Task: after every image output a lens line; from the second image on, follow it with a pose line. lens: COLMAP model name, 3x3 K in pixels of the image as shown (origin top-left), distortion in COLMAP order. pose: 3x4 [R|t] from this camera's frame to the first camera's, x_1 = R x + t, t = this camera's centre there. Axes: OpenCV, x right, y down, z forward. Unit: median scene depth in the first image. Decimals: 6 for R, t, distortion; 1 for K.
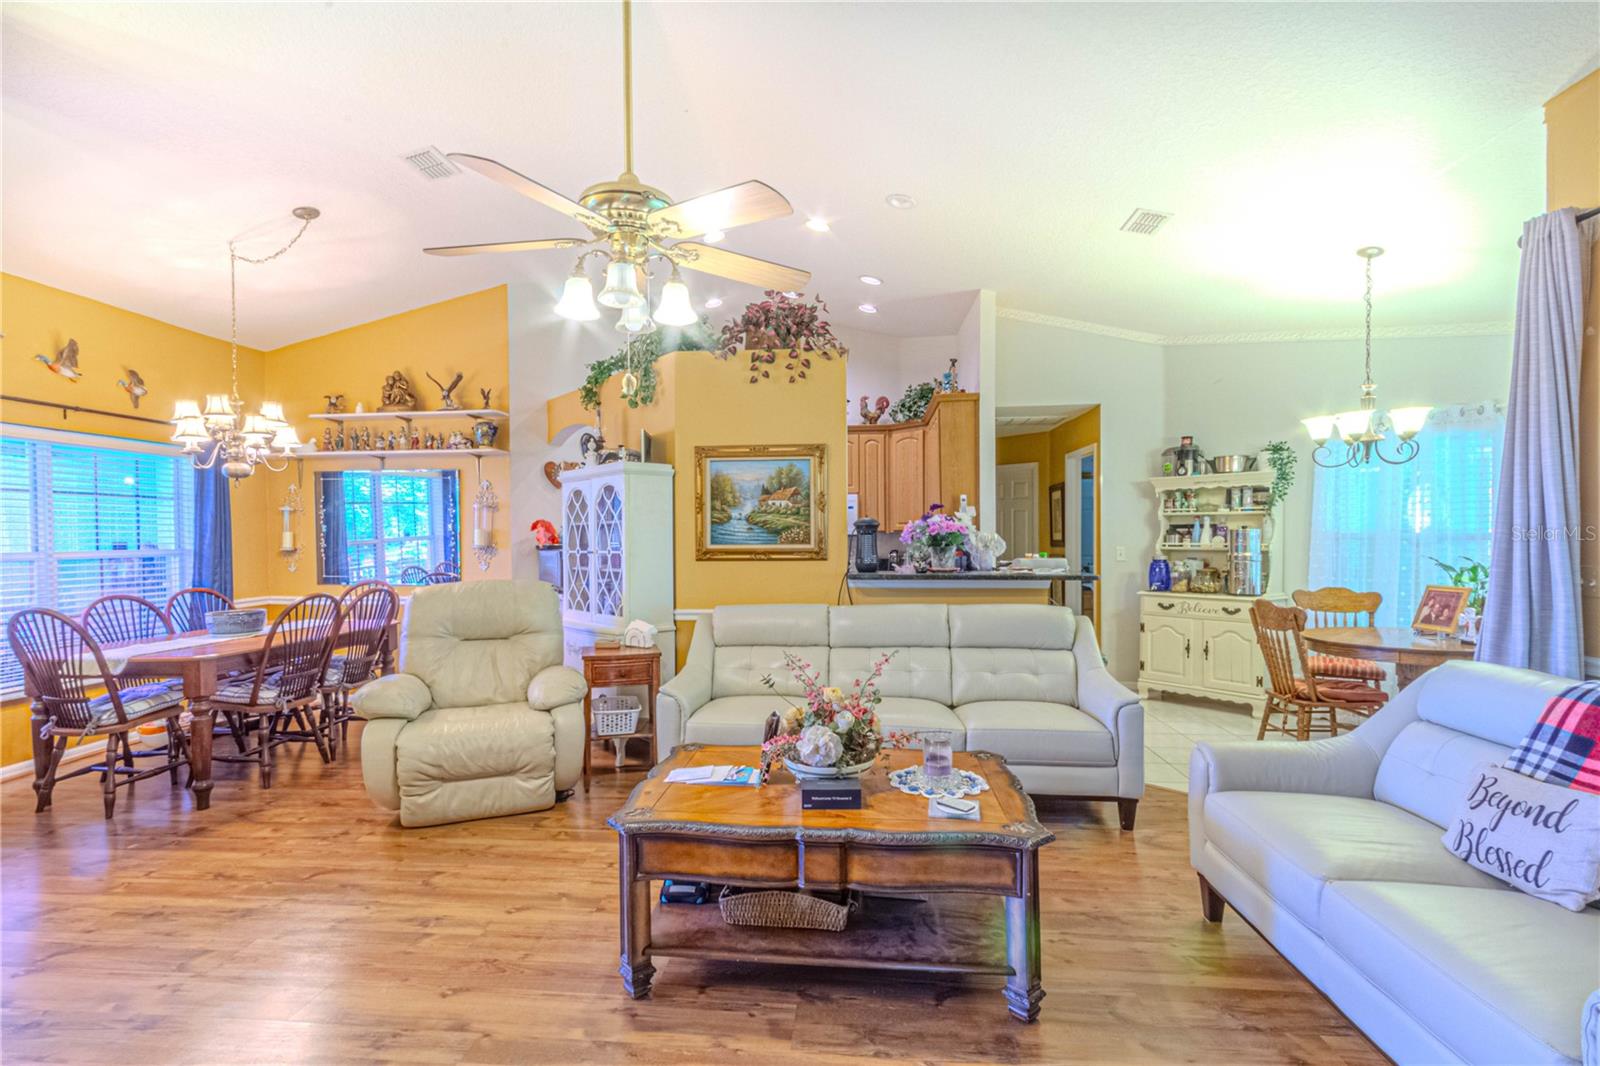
lens RADIAL K [[734.6, 0, 793.3], [0, 734.6, 545.7], [0, 0, 1]] dist [-0.001409, -0.000906]
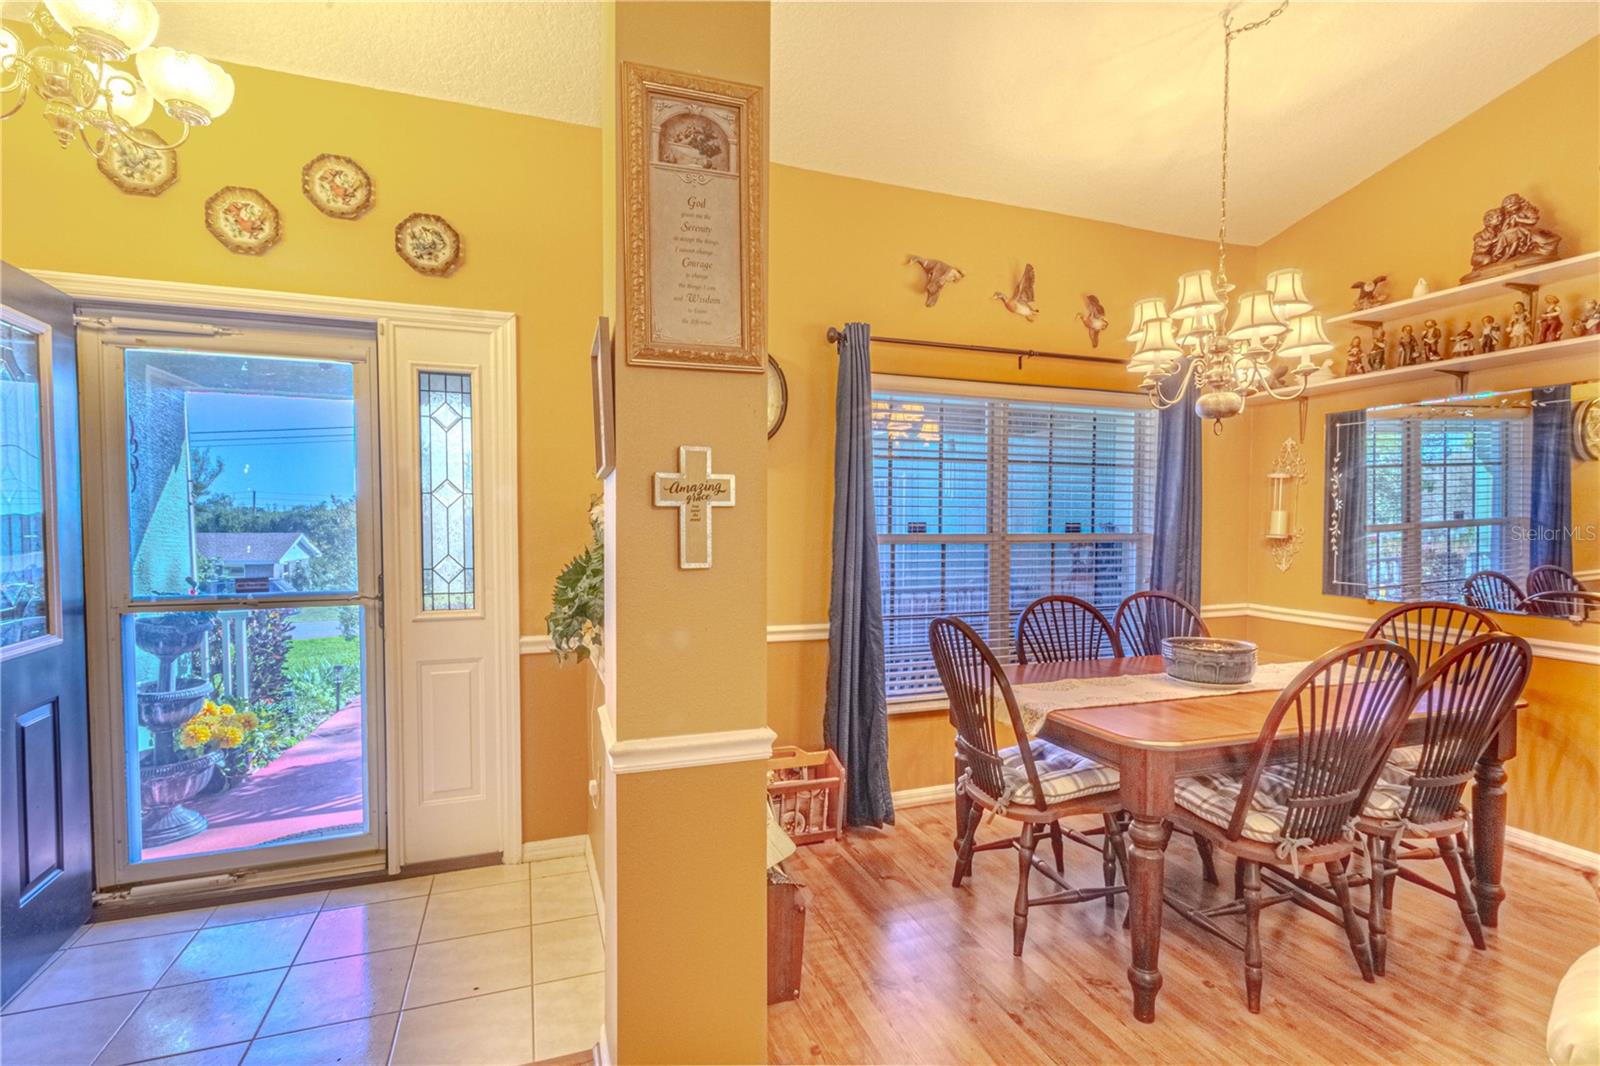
lens RADIAL K [[726.7, 0, 796.8], [0, 726.7, 546.6], [0, 0, 1]] dist [0.003703, -0.000956]
pose [[0.407536, 0.042806, -0.912185, -0.329529], [-0.019273, 0.999081, 0.038273, -0.003790], [0.912986, 0.001983, 0.407987, 0.415709]]
